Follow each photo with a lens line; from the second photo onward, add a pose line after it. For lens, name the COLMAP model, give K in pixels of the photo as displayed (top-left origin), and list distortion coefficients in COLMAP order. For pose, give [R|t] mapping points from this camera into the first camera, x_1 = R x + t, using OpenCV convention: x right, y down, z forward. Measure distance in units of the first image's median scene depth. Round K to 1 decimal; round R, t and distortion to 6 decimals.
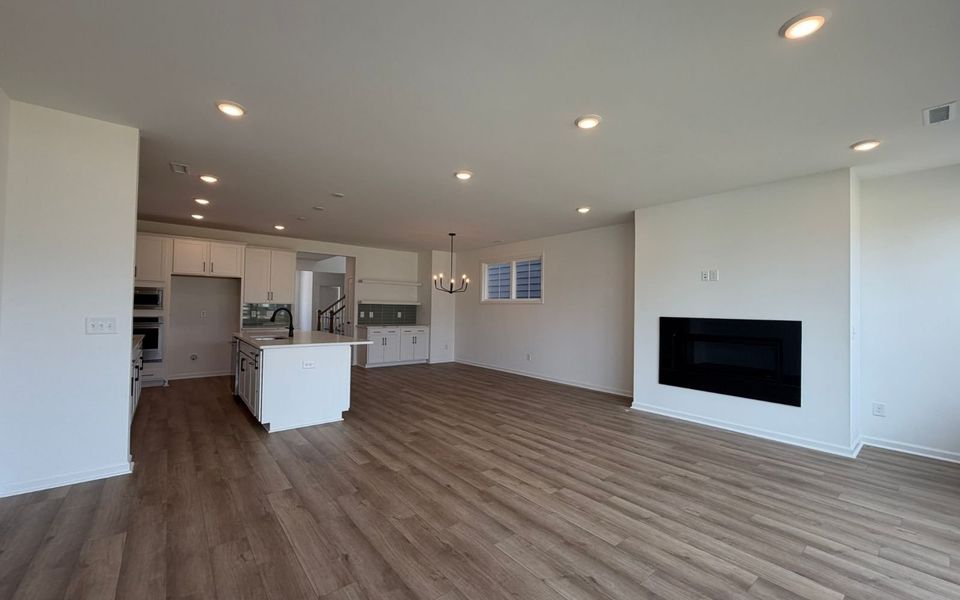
lens RADIAL K [[388.4, 0, 474.1], [0, 388.4, 297.7], [0, 0, 1]] dist [0.000656, 0.000078]
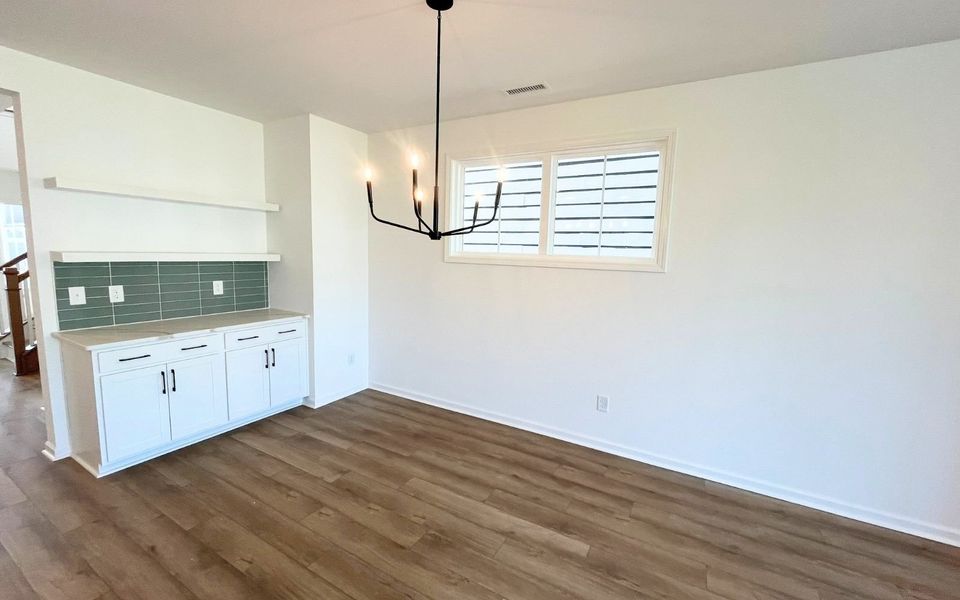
lens RADIAL K [[403.2, 0, 479.4], [0, 403.2, 289.2], [0, 0, 1]] dist [0.002089, 0.000187]
pose [[0.921856, -0.030500, 0.386331, -0.113960], [-0.022800, 0.990903, 0.132636, -0.011682], [-0.386862, -0.131080, 0.912774, 0.570827]]
